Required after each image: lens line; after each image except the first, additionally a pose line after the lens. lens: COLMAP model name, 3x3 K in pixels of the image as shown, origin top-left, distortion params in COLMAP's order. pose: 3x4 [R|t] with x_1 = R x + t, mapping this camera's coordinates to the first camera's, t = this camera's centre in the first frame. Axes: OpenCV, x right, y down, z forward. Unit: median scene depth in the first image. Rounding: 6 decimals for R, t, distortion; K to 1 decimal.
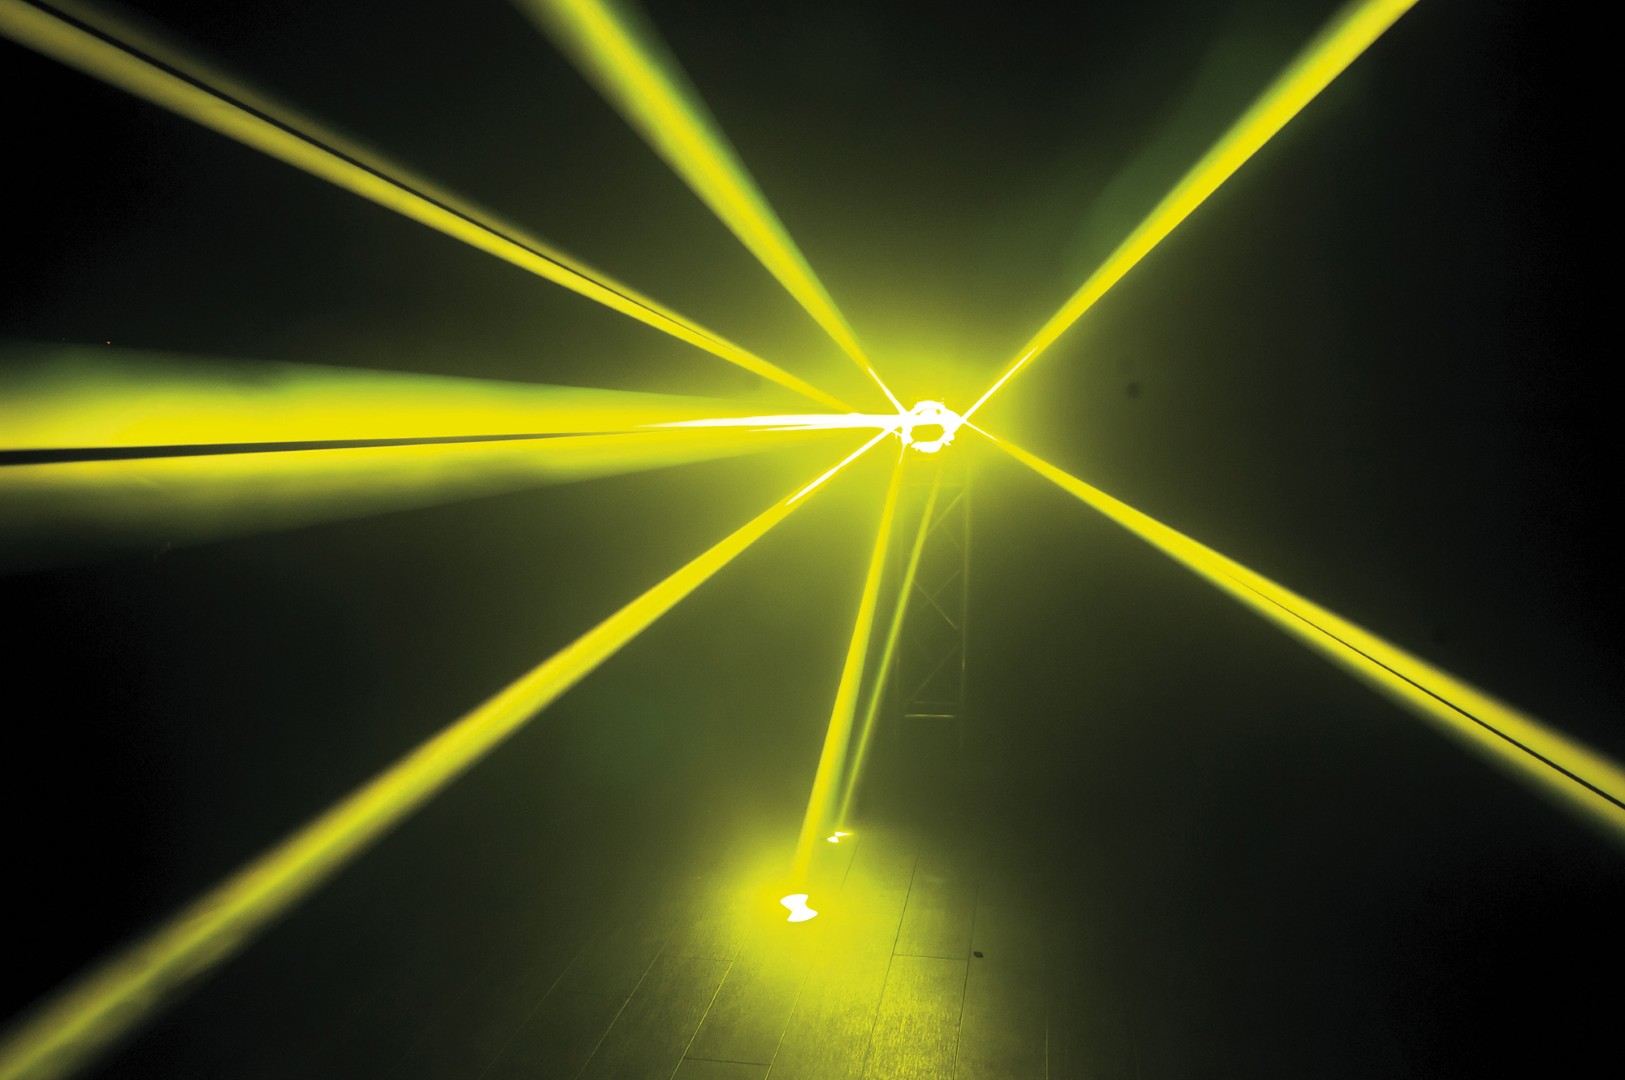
lens RADIAL K [[1968.6, 0, 812.5], [0, 1968.6, 540.0], [0, 0, 1]] dist [0.007062, -0.000028]
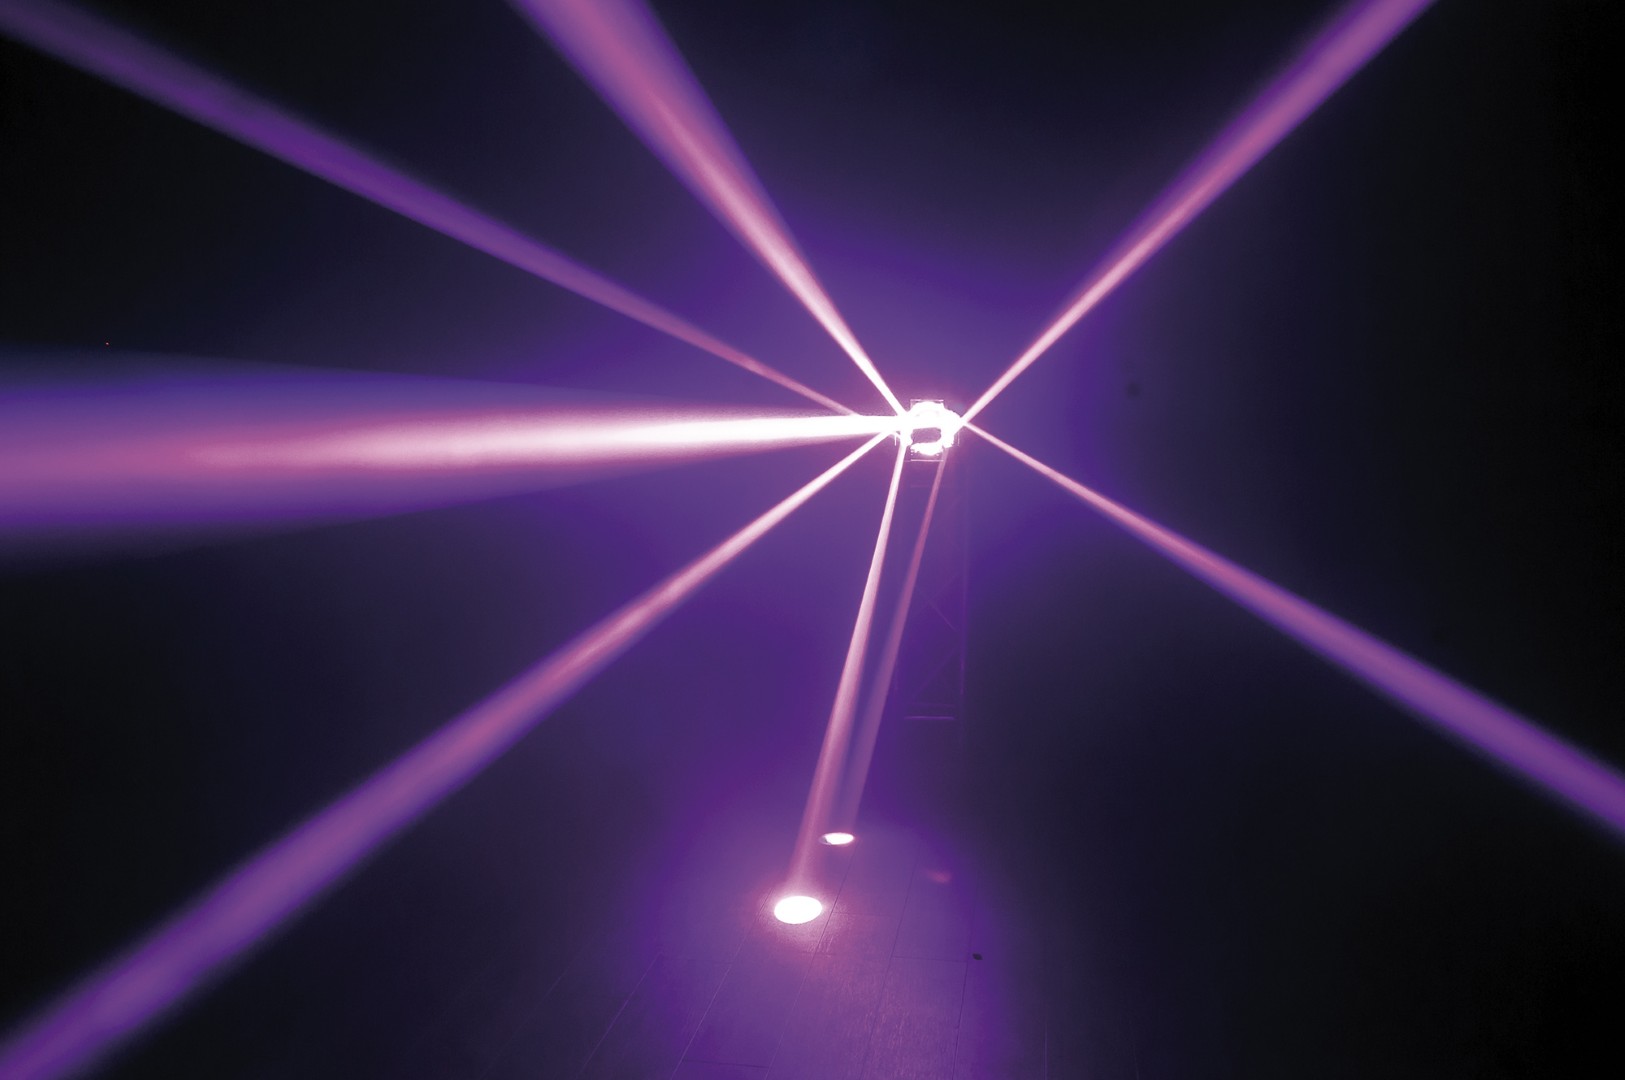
lens RADIAL K [[1660.5, 0, 812.5], [0, 1660.5, 540.0], [0, 0, 1]] dist [-0.005981, -0.000886]
pose [[0.999963, 0.000111, -0.008583, 0.008445], [-0.000018, 0.999941, 0.010848, -0.010982], [0.008584, -0.010848, 0.999904, 0.174596]]
